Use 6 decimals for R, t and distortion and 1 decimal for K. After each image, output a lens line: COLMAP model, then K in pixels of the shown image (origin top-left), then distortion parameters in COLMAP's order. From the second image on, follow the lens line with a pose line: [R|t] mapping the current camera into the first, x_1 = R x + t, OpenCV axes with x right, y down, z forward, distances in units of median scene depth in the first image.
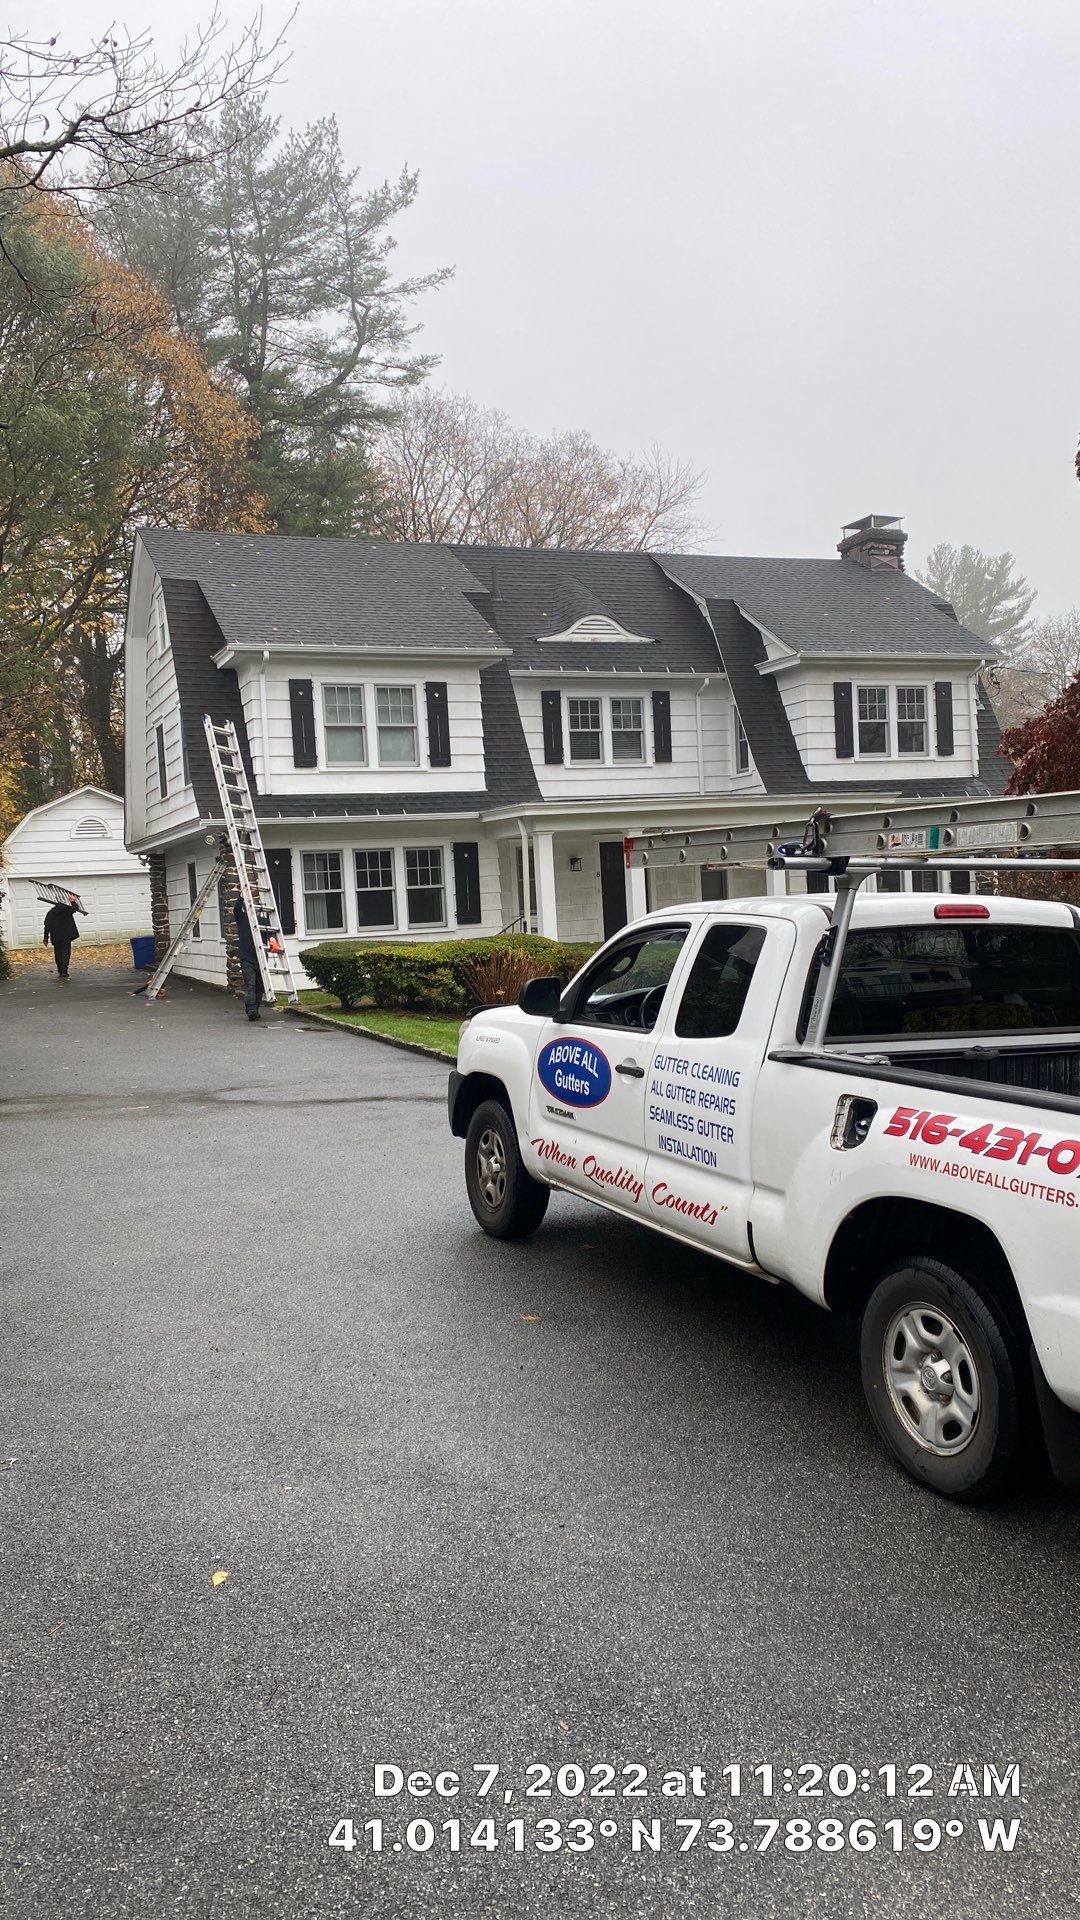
lens RADIAL K [[1458.8, 0, 546.4], [0, 1458.8, 919.9], [0, 0, 1]] dist [0.070691, -0.209913]
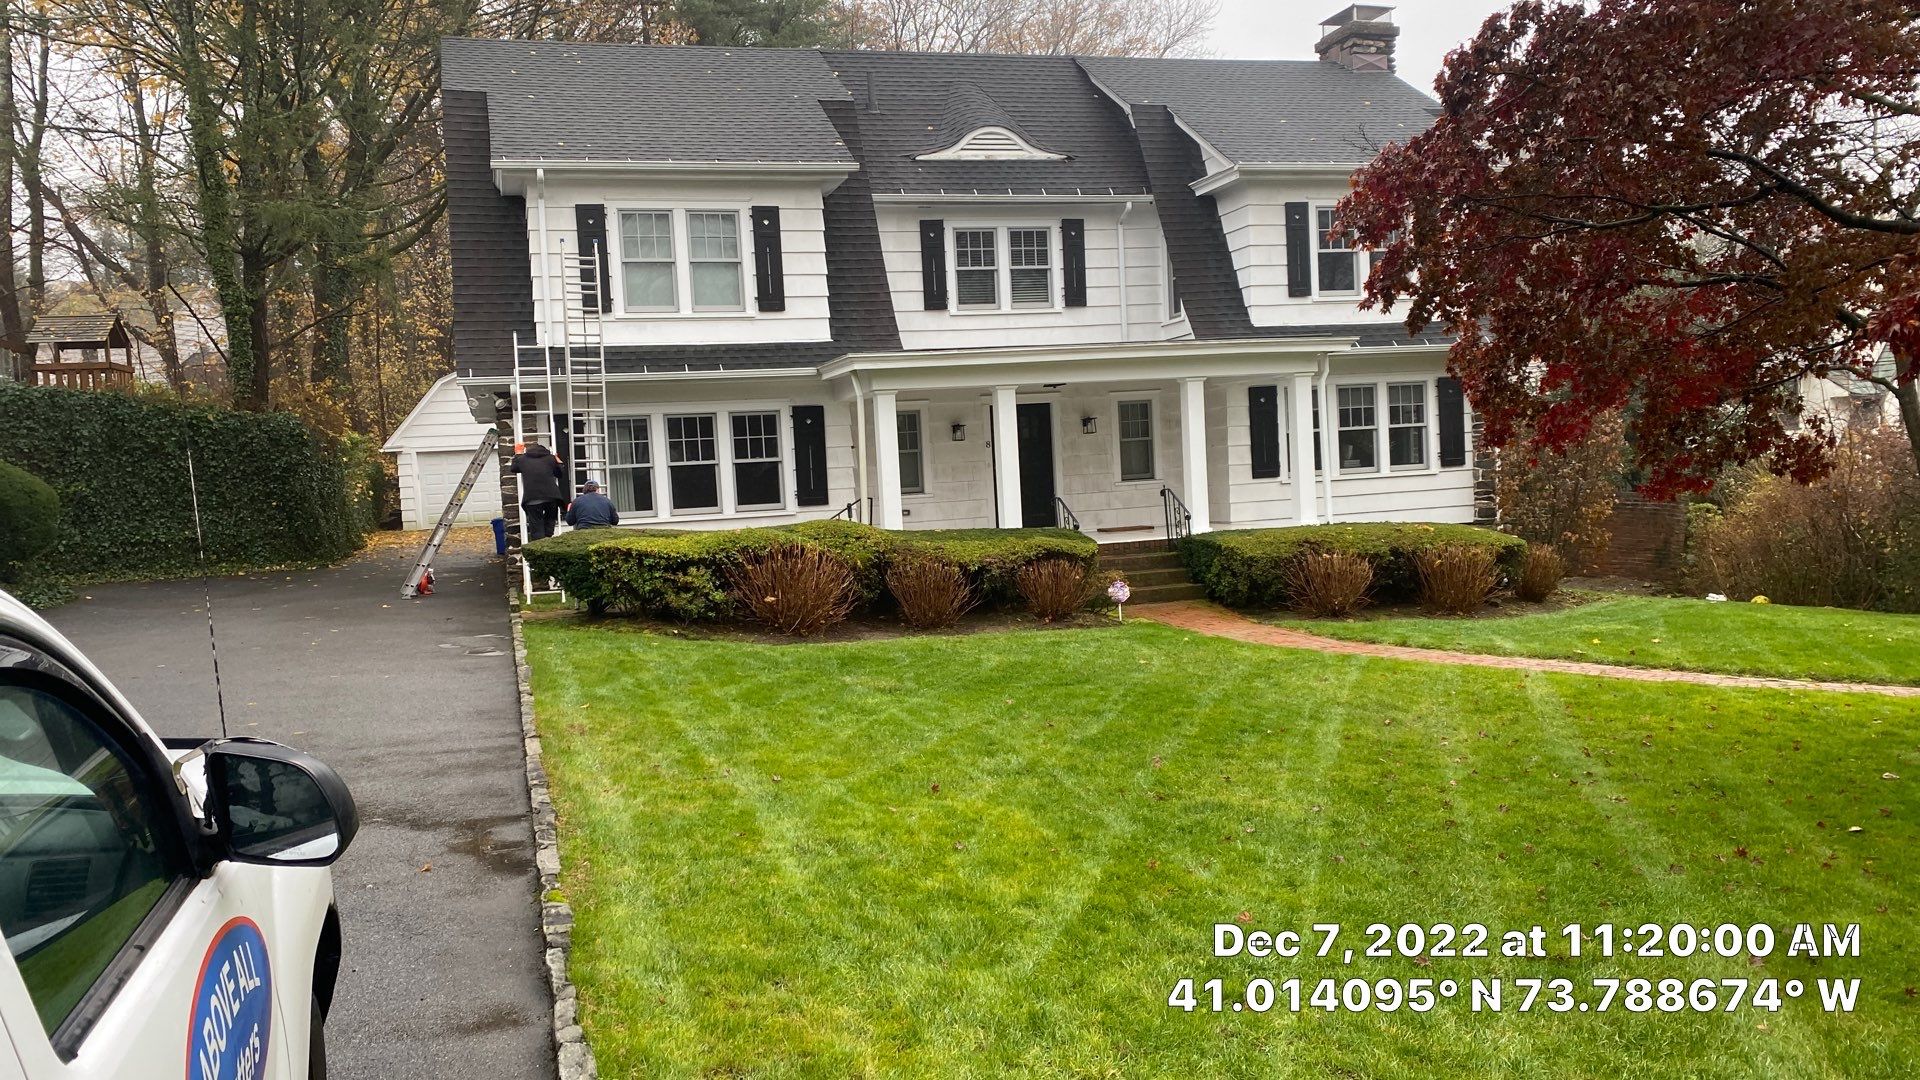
lens RADIAL K [[1458.8, 0, 960.0], [0, 1458.8, 540.0], [0, 0, 1]] dist [0.070691, -0.209913]
pose [[0.994997, -0.000456, -0.099902, 0.101009], [0.003614, 0.999499, 0.031436, -0.003173], [0.099838, -0.031640, 0.994501, 0.180422]]
